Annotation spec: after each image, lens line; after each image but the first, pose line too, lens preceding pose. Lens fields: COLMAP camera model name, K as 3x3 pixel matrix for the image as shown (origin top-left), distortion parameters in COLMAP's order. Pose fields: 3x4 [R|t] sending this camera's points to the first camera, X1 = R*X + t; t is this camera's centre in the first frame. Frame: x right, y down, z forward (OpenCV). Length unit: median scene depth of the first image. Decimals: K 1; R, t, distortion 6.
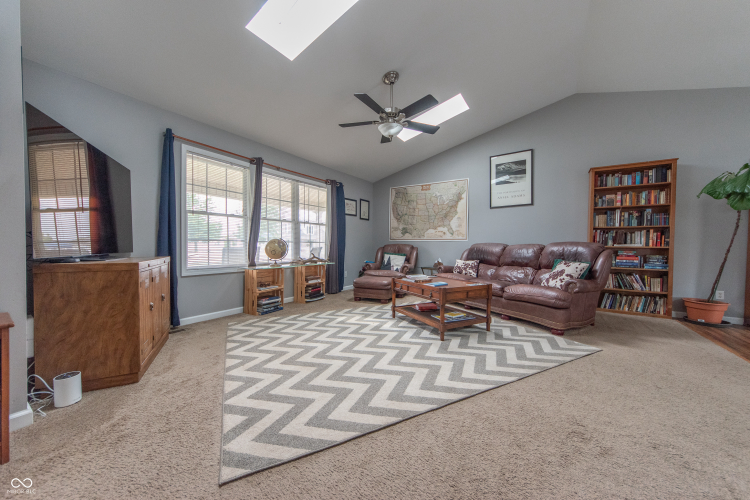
lens RADIAL K [[270.0, 0, 376.2], [0, 270.0, 250.5], [0, 0, 1]] dist [-0.010372, 0.004107]
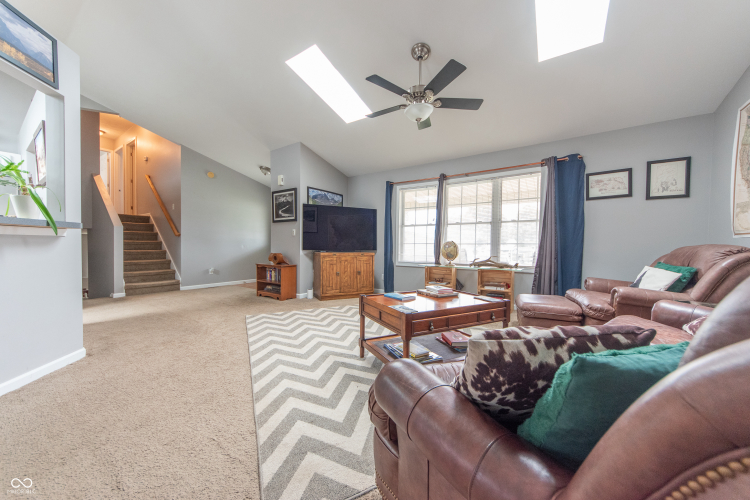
lens RADIAL K [[270.0, 0, 376.2], [0, 270.0, 250.5], [0, 0, 1]] dist [-0.010372, 0.004107]
pose [[-0.022712, 0.007878, -0.999711, 0.809511], [-0.027604, 0.999583, 0.008504, -0.007243], [0.999361, 0.027789, -0.022485, 0.782515]]
